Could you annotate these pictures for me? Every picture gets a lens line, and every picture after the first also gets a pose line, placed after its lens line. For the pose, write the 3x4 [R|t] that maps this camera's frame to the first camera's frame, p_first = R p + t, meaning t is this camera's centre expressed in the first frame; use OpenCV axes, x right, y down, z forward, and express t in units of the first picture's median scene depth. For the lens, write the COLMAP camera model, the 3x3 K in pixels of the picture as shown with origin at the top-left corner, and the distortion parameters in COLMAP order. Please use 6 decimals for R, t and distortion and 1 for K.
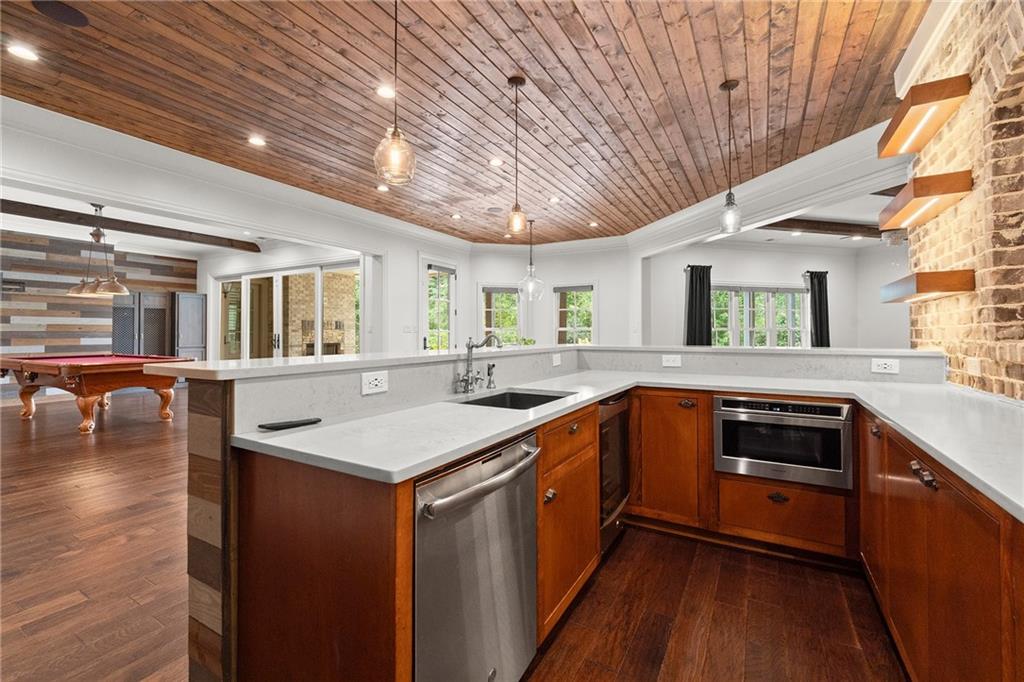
lens RADIAL K [[428.2, 0, 516.9], [0, 428.2, 326.6], [0, 0, 1]] dist [0.000314, 0.000052]
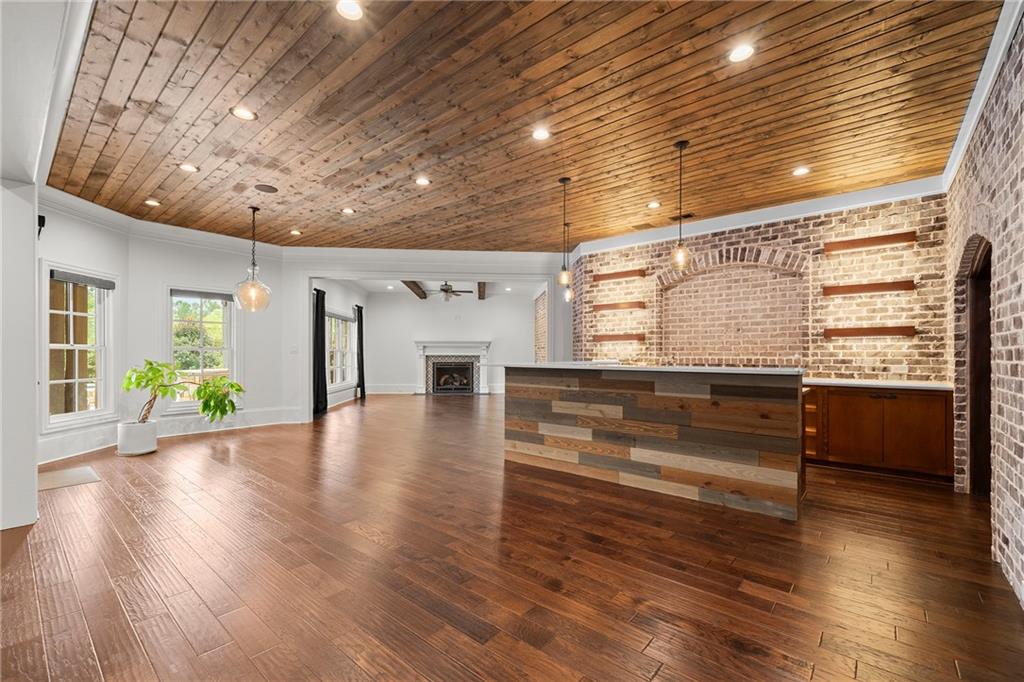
lens RADIAL K [[424.5, 0, 512.8], [0, 424.5, 348.2], [0, 0, 1]] dist [-0.000748, 0.000124]
pose [[0.186929, 0.014899, 0.982260, -0.515264], [-0.016807, 0.999787, -0.011966, 0.006143], [-0.982230, -0.014272, 0.187139, 0.320784]]
